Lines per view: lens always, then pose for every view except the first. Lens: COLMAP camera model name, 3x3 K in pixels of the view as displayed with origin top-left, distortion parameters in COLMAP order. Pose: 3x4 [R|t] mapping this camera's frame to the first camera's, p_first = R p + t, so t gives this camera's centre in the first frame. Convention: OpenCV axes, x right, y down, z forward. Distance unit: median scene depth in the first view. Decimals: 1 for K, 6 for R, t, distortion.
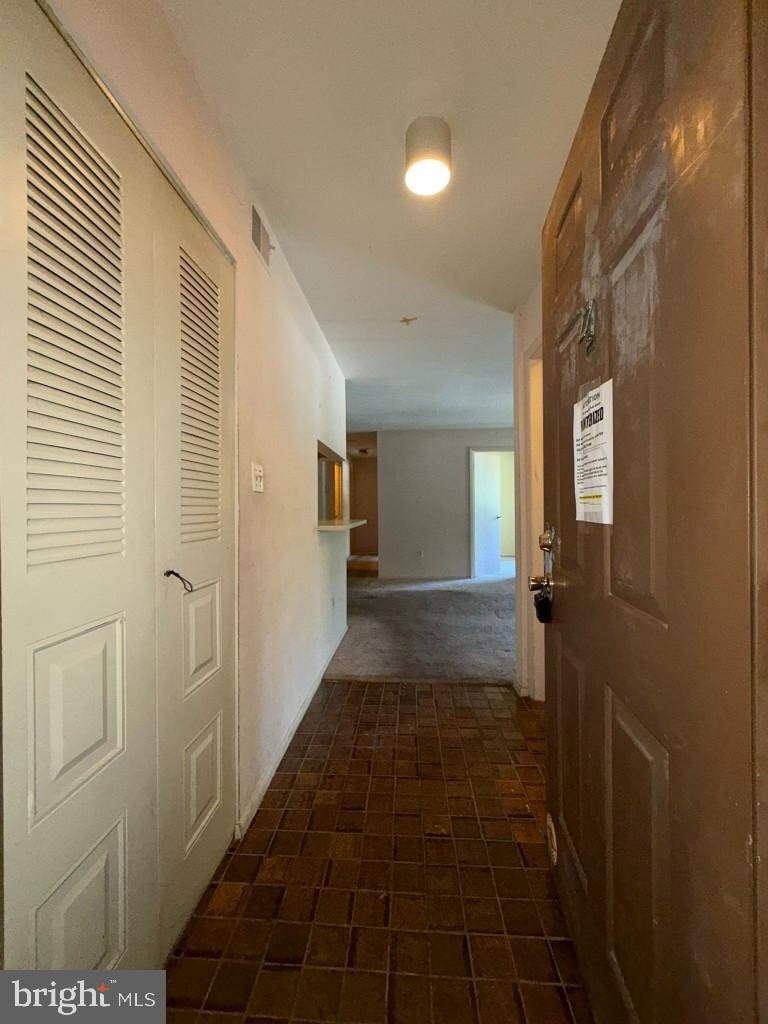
lens RADIAL K [[408.4, 0, 381.5], [0, 408.4, 509.2], [0, 0, 1]] dist [-0.000533, -0.000102]
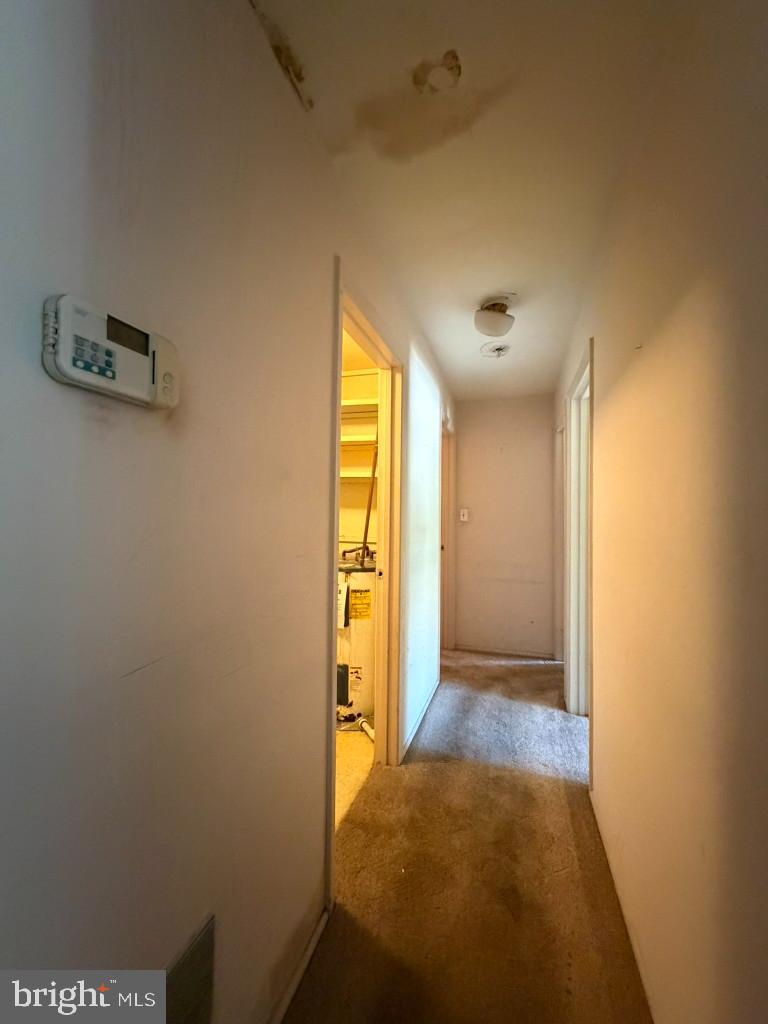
lens RADIAL K [[408.4, 0, 385.3], [0, 408.4, 505.8], [0, 0, 1]] dist [-0.000533, -0.000102]
pose [[0.971576, 0.005859, -0.236654, -0.105303], [-0.014807, 0.999240, -0.036054, -0.031961], [0.236263, 0.038533, 0.970925, 1.618907]]
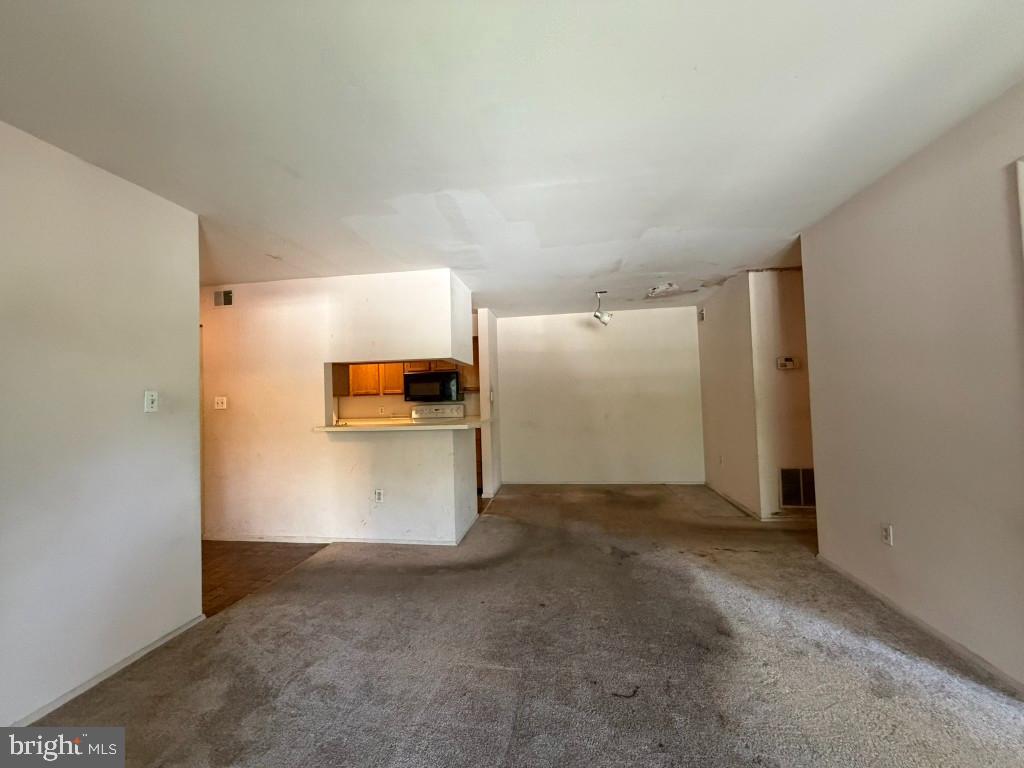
lens RADIAL K [[408.4, 0, 507.7], [0, 408.4, 383.6], [0, 0, 1]] dist [-0.000533, -0.000102]
pose [[-0.082374, -0.021918, -0.996360, 0.775639], [0.025039, 0.999397, -0.024055, -0.033844], [0.996287, -0.026929, -0.081776, 1.158008]]
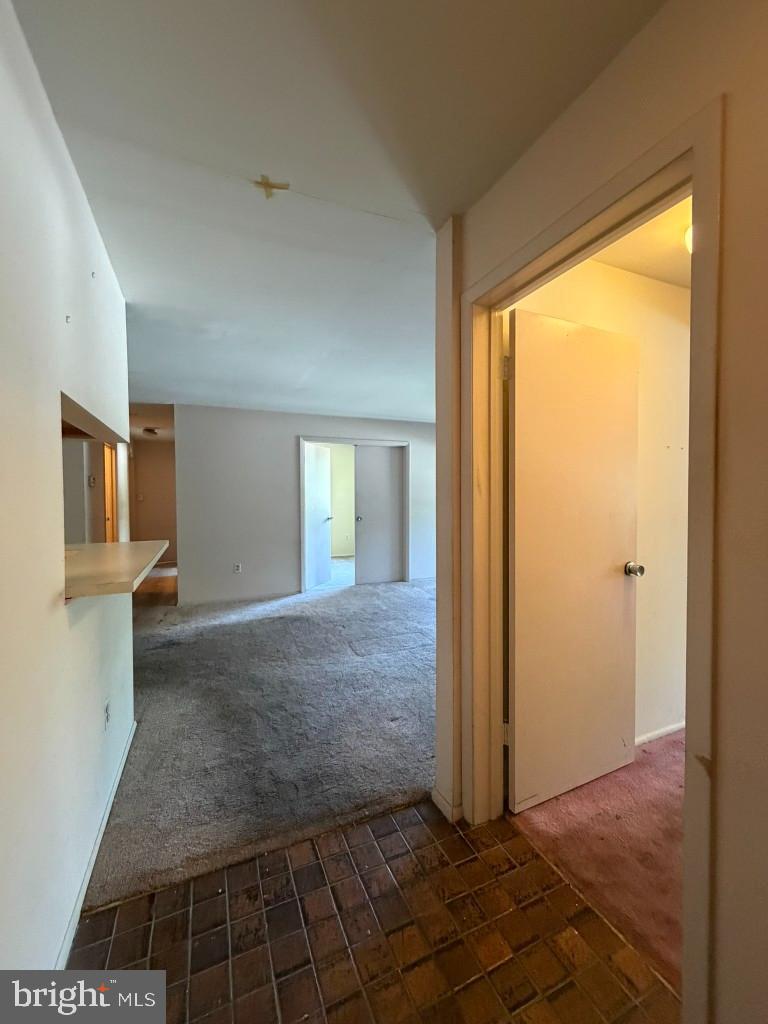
lens RADIAL K [[408.4, 0, 380.8], [0, 408.4, 508.3], [0, 0, 1]] dist [-0.000533, -0.000102]
pose [[0.886265, -0.010168, 0.463067, -0.037491], [0.000044, 0.999761, 0.021869, -0.037347], [-0.463178, -0.019362, 0.886054, 0.301076]]
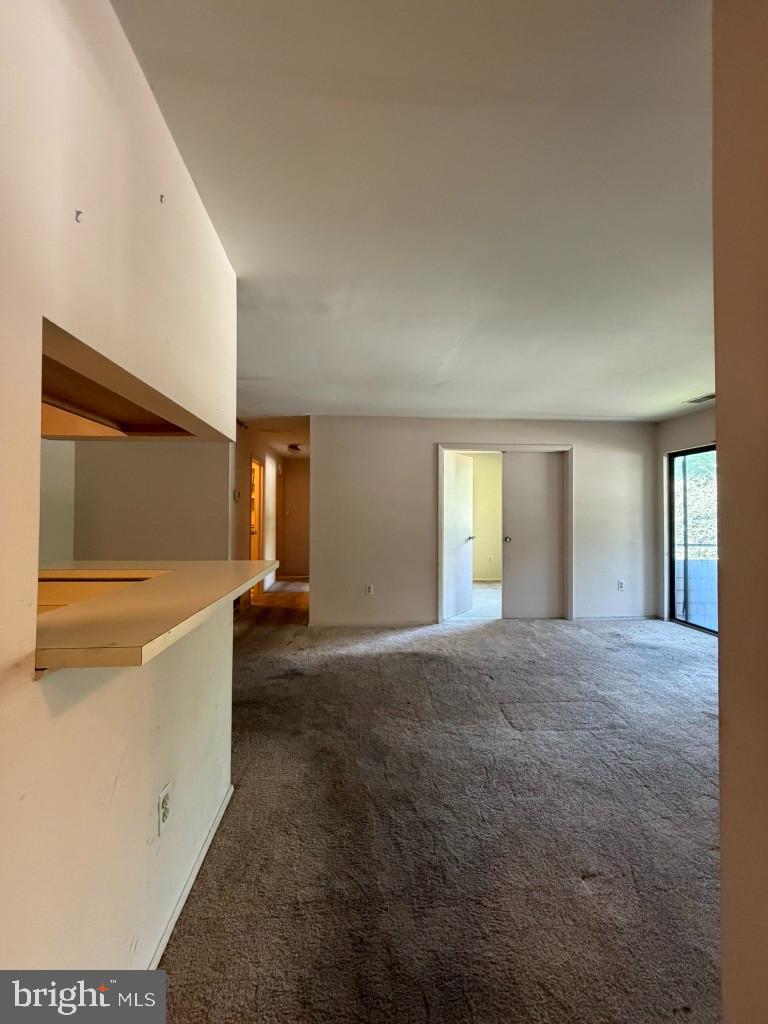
lens RADIAL K [[408.4, 0, 382.1], [0, 408.4, 508.2], [0, 0, 1]] dist [-0.000533, -0.000102]
pose [[0.988627, 0.013820, 0.149754, 0.014105], [-0.010790, 0.999721, -0.021029, -0.031073], [-0.150002, 0.019174, 0.988500, 0.477087]]
